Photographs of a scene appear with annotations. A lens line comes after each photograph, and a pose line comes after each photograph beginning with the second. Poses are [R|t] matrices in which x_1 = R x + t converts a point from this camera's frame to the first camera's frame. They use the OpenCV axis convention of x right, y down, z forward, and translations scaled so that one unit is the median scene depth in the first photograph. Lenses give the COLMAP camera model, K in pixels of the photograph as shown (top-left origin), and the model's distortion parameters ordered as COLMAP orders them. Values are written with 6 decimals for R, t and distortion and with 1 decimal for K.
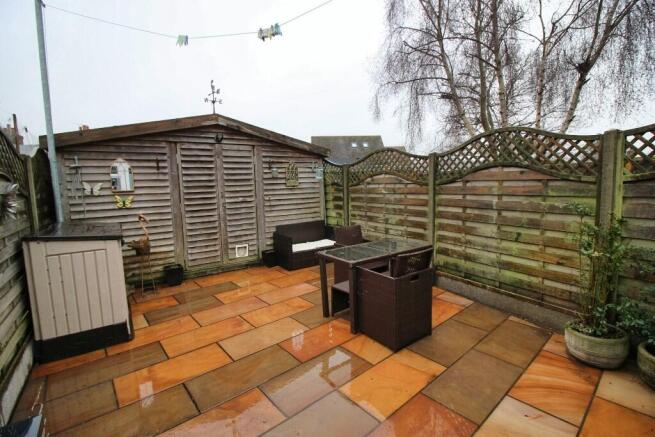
lens RADIAL K [[304.6, 0, 327.5], [0, 304.6, 218.5], [0, 0, 1]] dist [-0.003747, -0.000304]
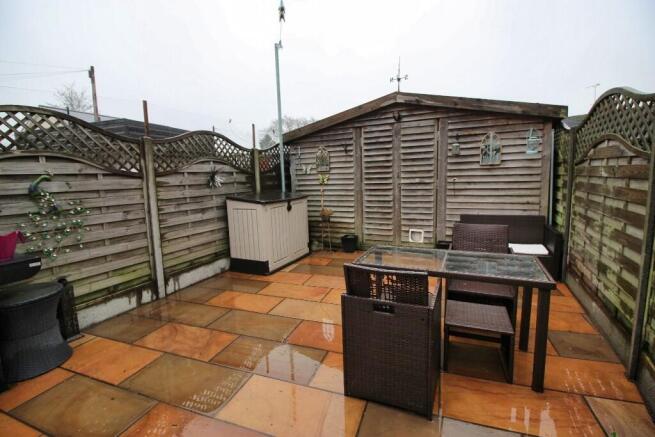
lens RADIAL K [[304.6, 0, 327.5], [0, 304.6, 218.5], [0, 0, 1]] dist [-0.003747, -0.000304]
pose [[0.483095, 0.137637, -0.864682, 0.426104], [-0.084128, 0.990295, 0.110630, -0.029586], [0.871517, 0.019300, 0.489985, 0.330806]]
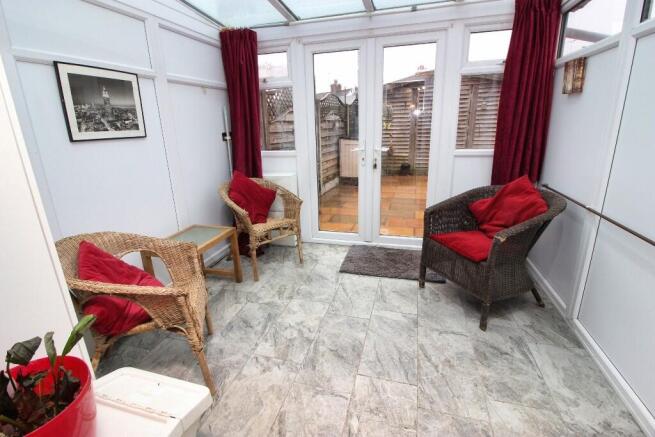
lens RADIAL K [[304.6, 0, 327.5], [0, 304.6, 218.5], [0, 0, 1]] dist [-0.003747, -0.000304]
pose [[0.552119, 0.257994, -0.792846, 0.671182], [-0.081541, 0.963071, 0.256603, 0.038460], [0.829769, -0.077026, 0.552767, -0.344603]]
